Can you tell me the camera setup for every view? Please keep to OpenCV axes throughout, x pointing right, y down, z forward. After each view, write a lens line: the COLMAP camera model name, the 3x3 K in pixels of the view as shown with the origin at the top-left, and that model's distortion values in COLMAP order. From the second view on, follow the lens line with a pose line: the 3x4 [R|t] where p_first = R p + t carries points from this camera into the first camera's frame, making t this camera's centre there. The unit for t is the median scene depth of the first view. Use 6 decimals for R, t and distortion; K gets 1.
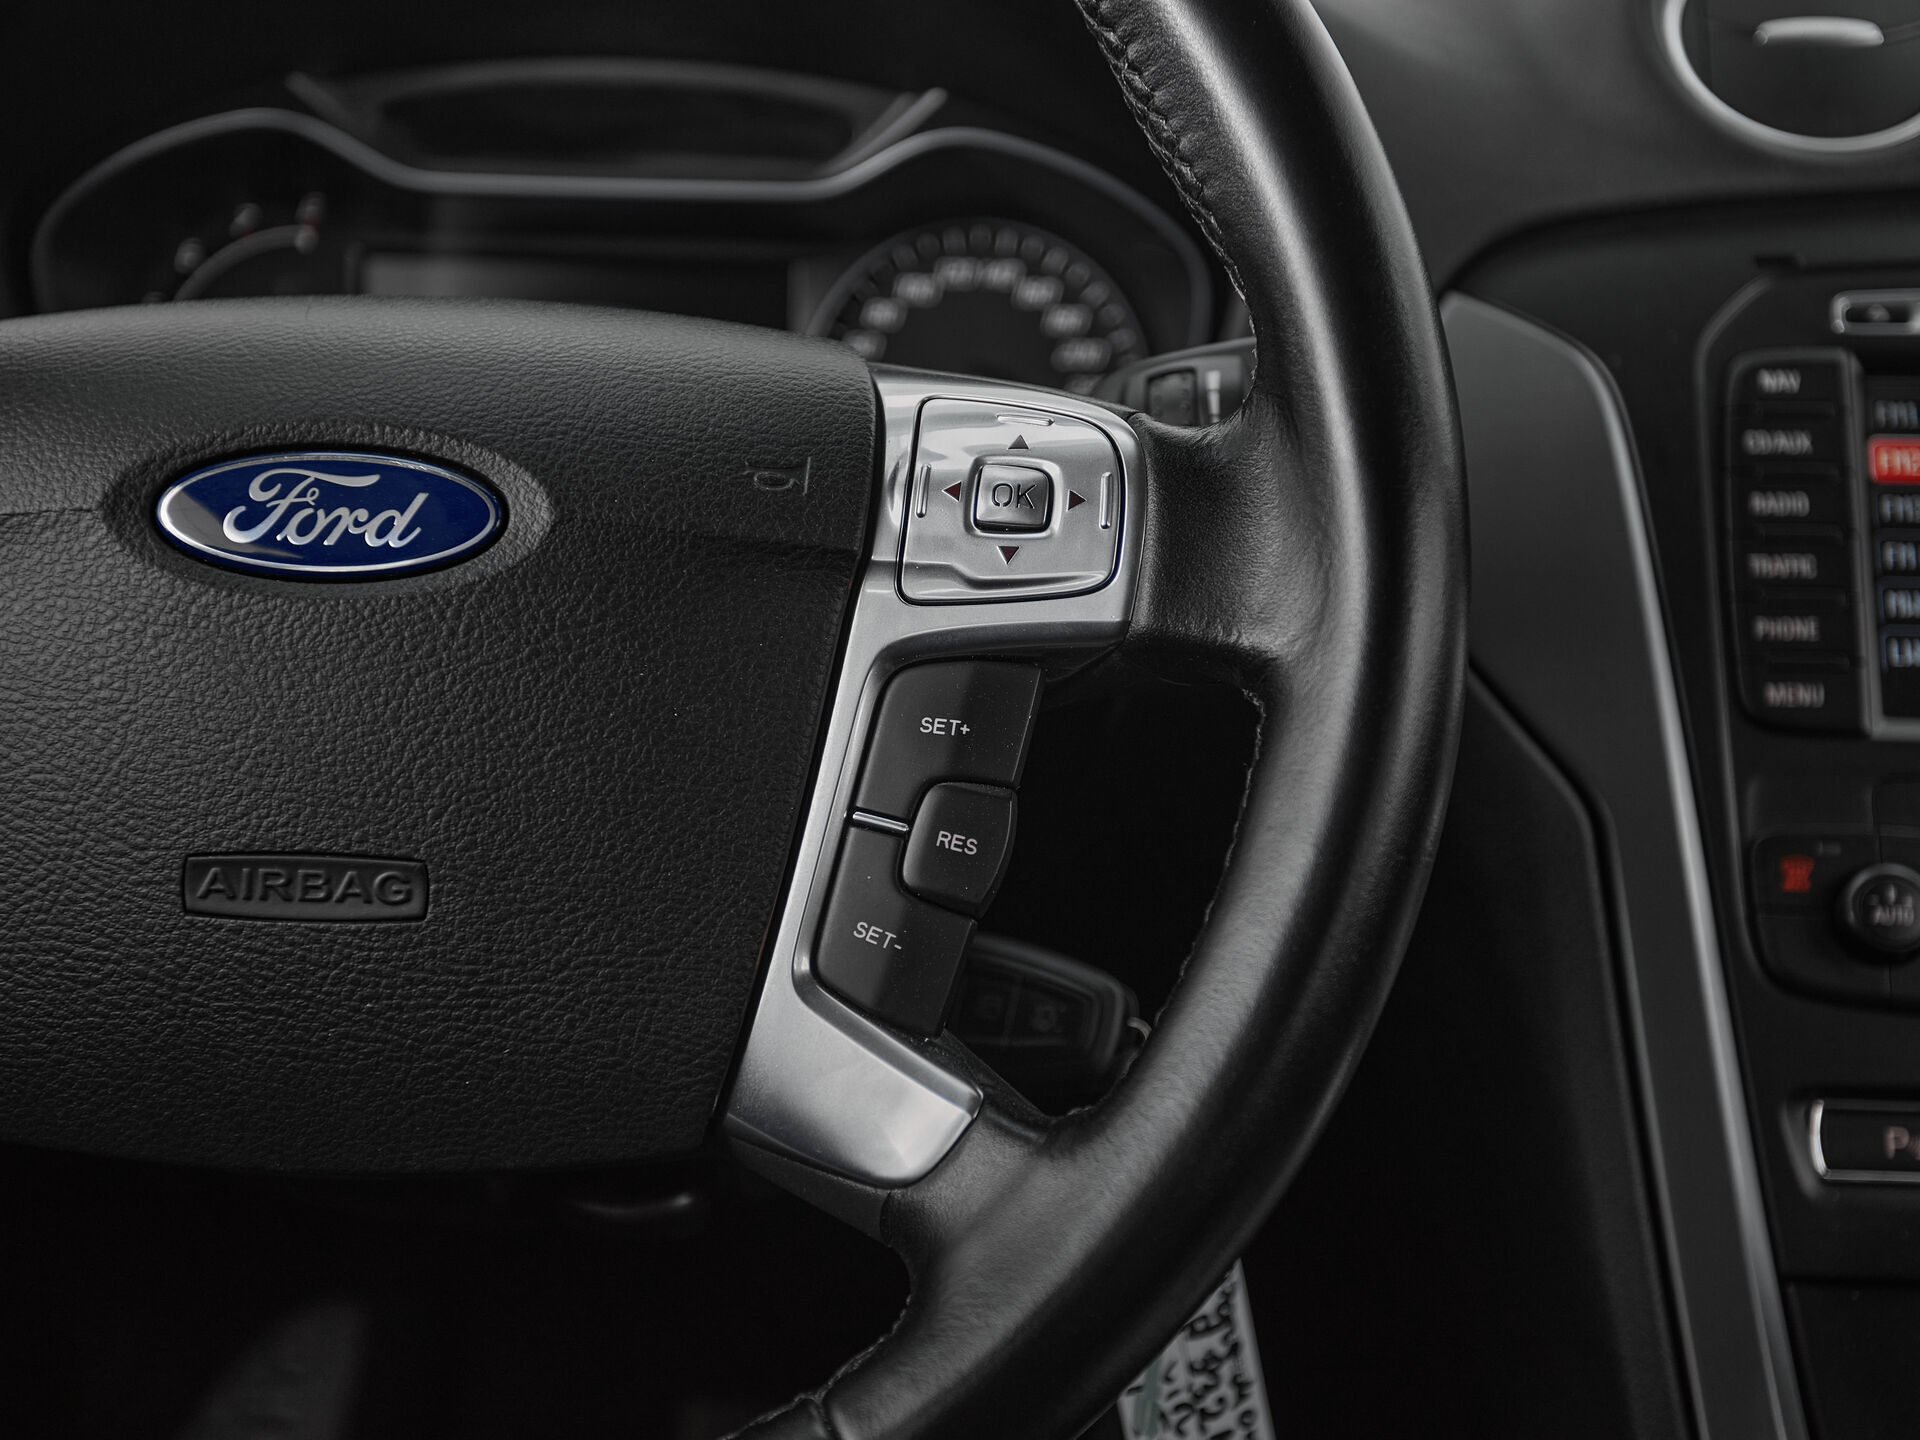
lens RADIAL K [[2409.1, 0, 952.8], [0, 2409.1, 739.4], [0, 0, 1]] dist [0.024946, 0.000000]
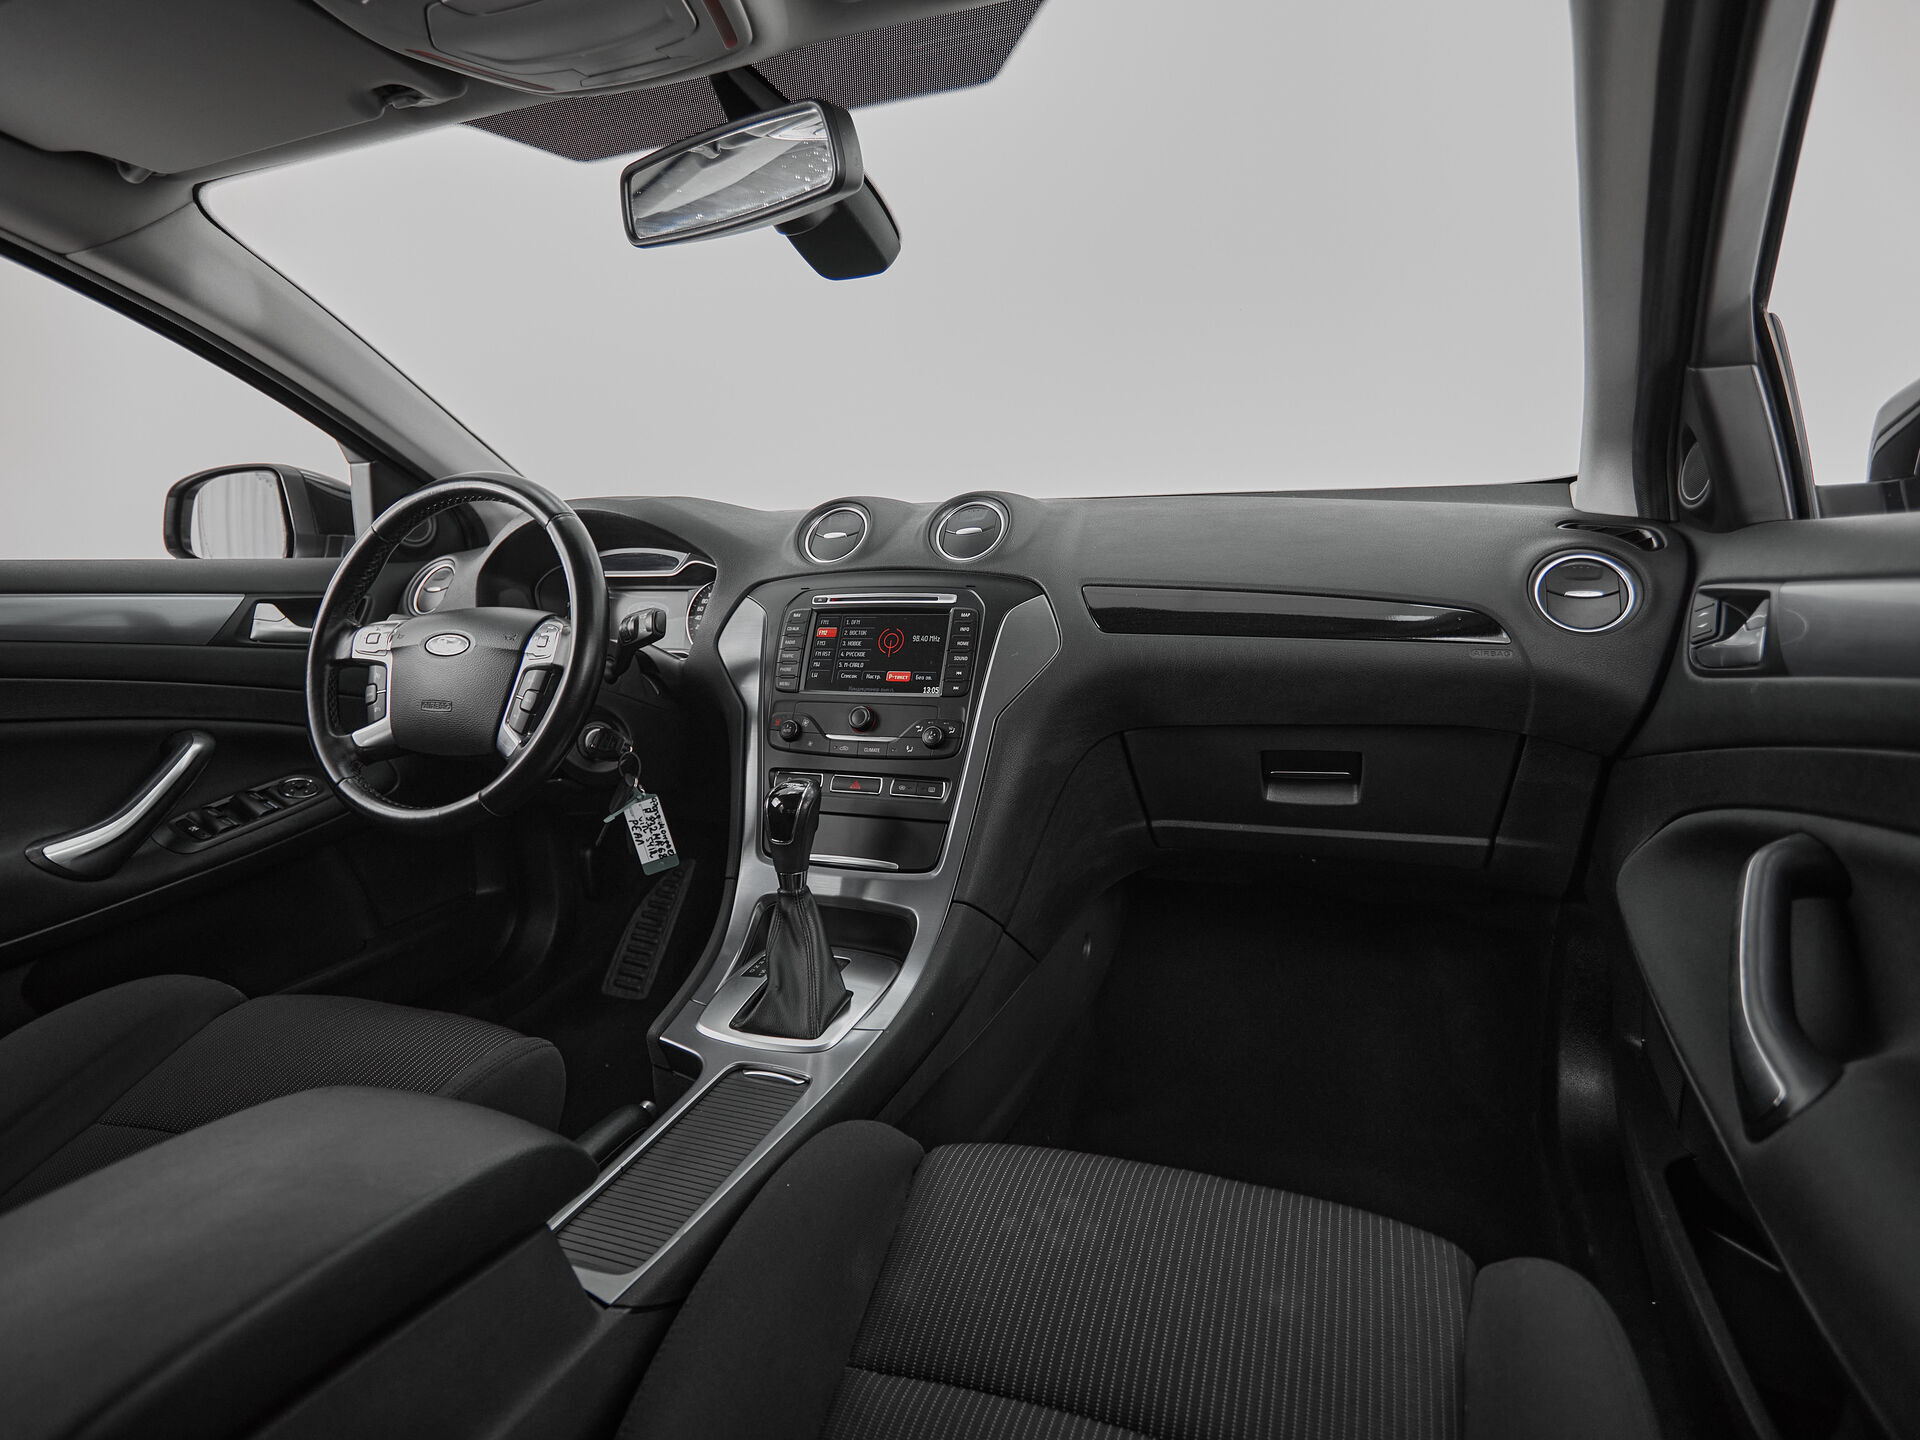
lens RADIAL K [[1017.0, 0, 987.9], [0, 1017.0, 717.7], [0, 0, 1]] dist [0.000041, -0.005019]
pose [[0.945991, 0.013098, -0.323929, 1.839253], [-0.025179, 0.999134, -0.033132, 0.137443], [0.323214, 0.039498, 0.945501, -0.954982]]
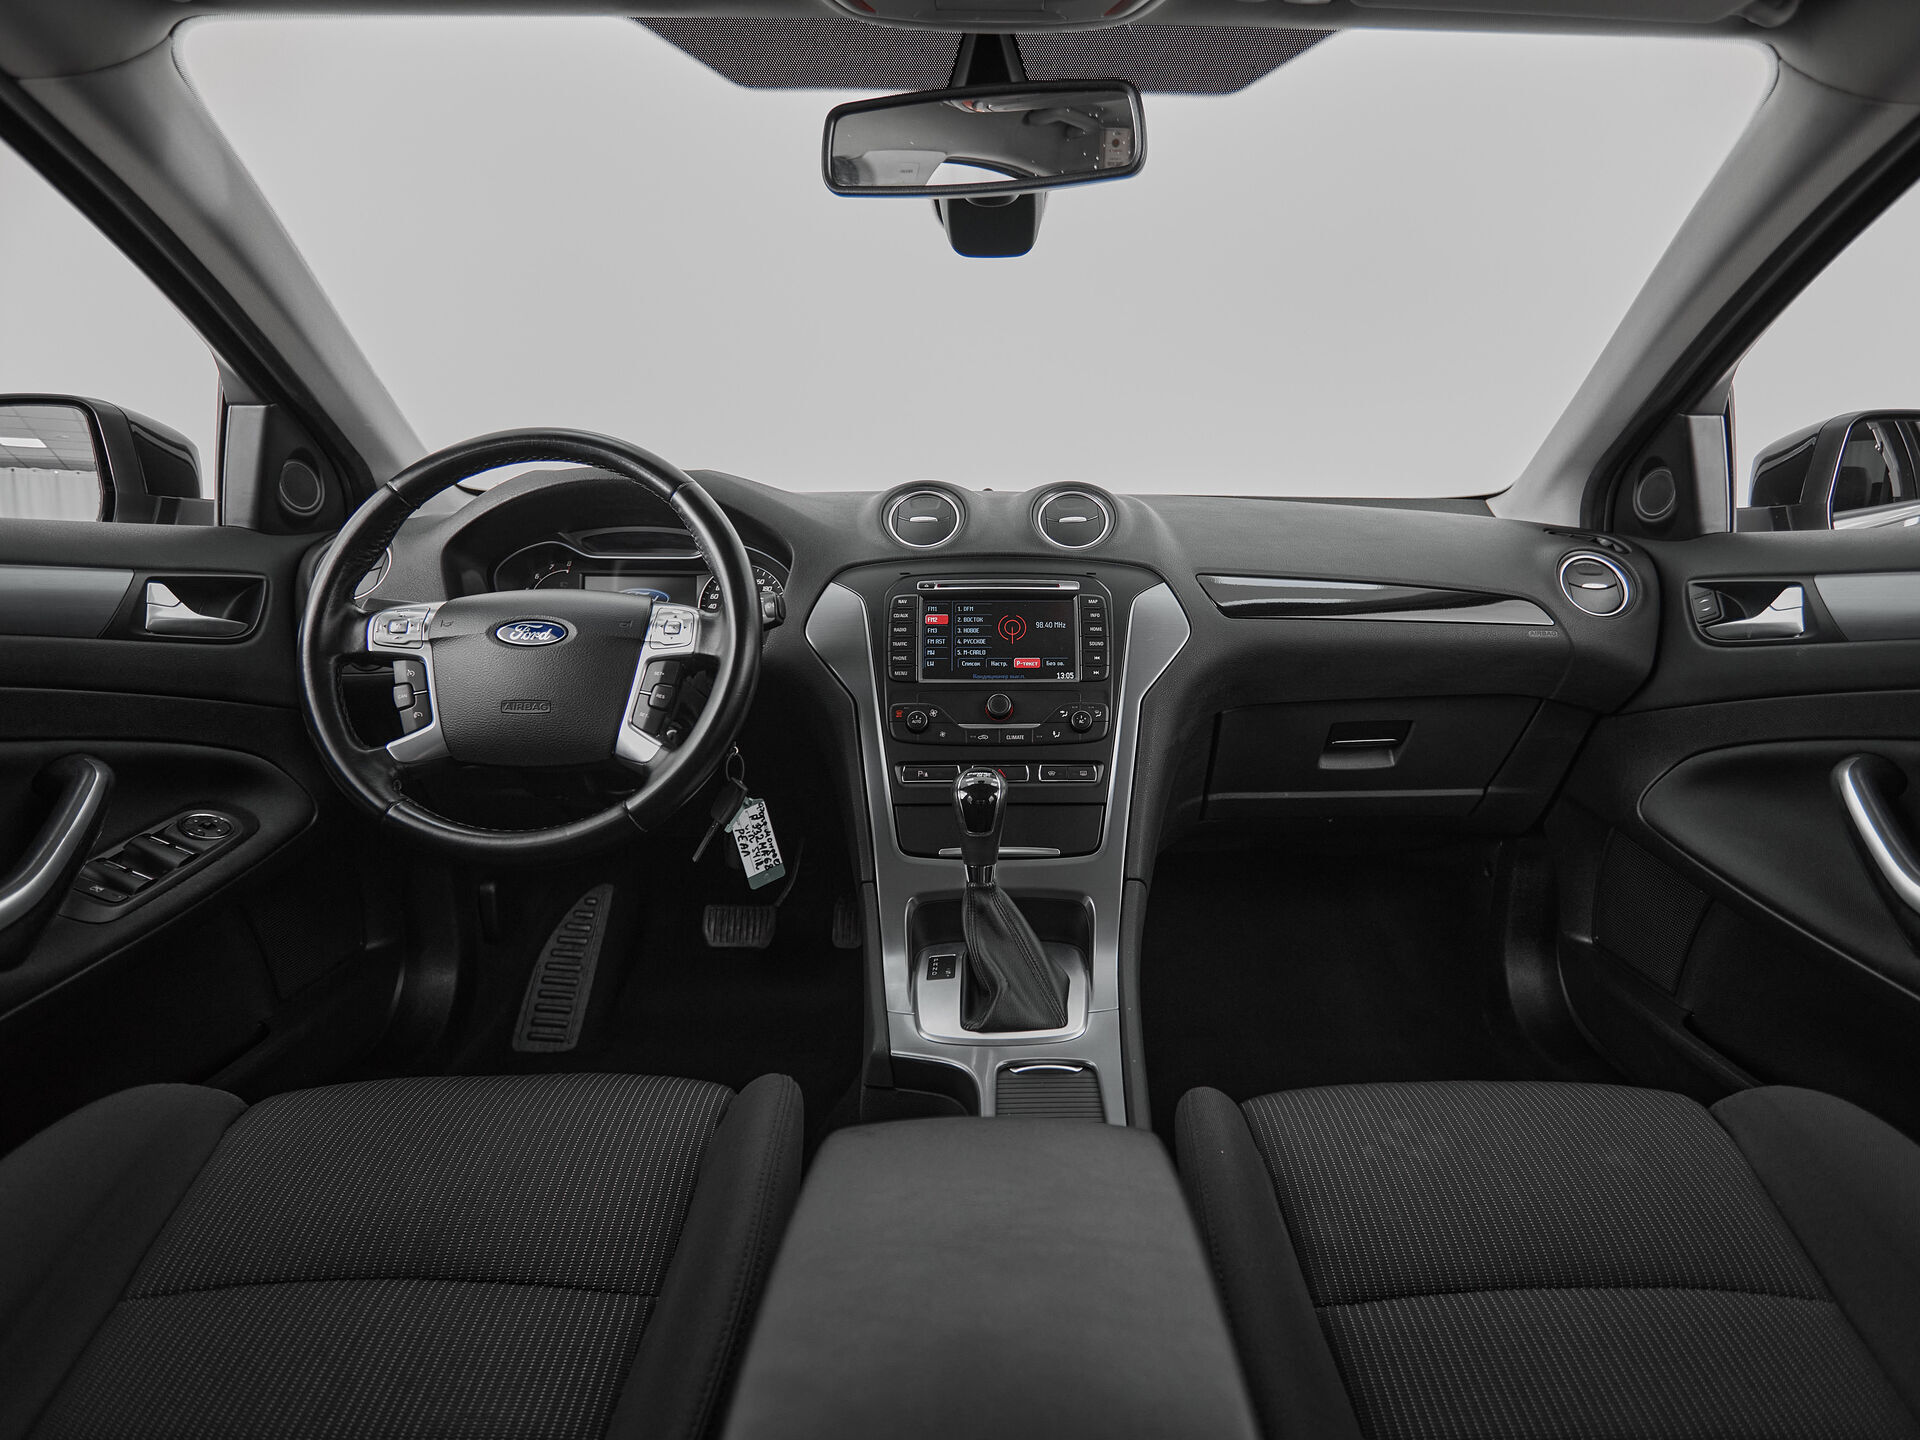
lens RADIAL K [[1017.0, 0, 1013.3], [0, 1017.0, 717.9], [0, 0, 1]] dist [0.000041, -0.005019]
pose [[0.998181, -0.024453, 0.055103, 0.615438], [0.026507, 0.998969, -0.036858, 0.185036], [-0.054145, 0.038251, 0.997800, -1.147171]]
